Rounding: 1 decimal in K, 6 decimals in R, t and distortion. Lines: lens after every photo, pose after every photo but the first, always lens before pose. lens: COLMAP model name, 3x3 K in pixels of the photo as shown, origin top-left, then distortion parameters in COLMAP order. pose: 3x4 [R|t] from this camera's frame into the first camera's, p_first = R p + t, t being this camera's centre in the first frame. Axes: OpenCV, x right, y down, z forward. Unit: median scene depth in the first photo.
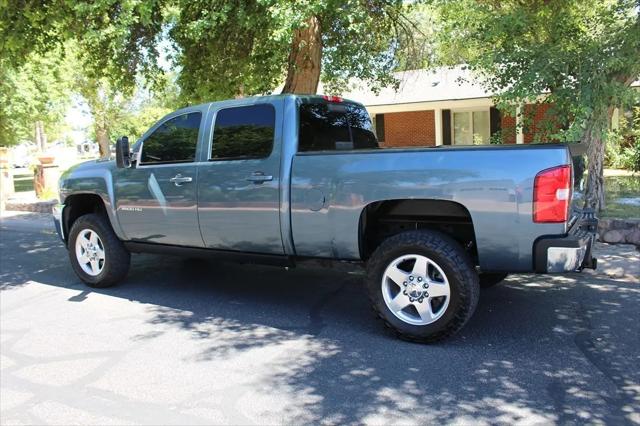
lens RADIAL K [[528.5, 0, 320.0], [0, 528.5, 213.0], [0, 0, 1]] dist [-0.113491, 0.011511]
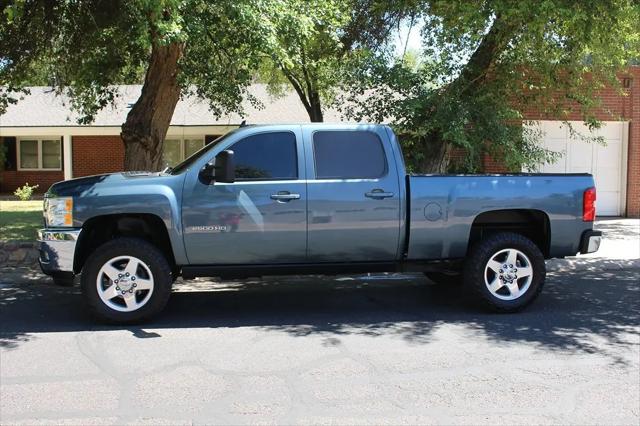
lens RADIAL K [[645.0, 0, 320.0], [0, 645.0, 213.0], [0, 0, 1]] dist [-0.106283, 0.007500]
pose [[0.779255, -0.005521, 0.626682, -1.121424], [0.050704, 0.997238, -0.054263, 0.044404], [-0.624652, 0.074060, 0.777383, -0.013389]]
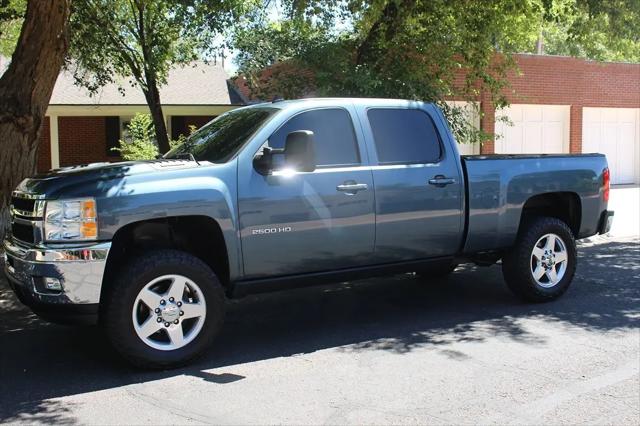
lens RADIAL K [[675.0, 0, 320.0], [0, 675.0, 213.0], [0, 0, 1]] dist [-0.073813, -0.004037]
pose [[0.488475, -0.048826, 0.871211, -1.390381], [0.108020, 0.994137, -0.004850, -0.024995], [-0.865866, 0.096477, 0.490886, 0.582855]]
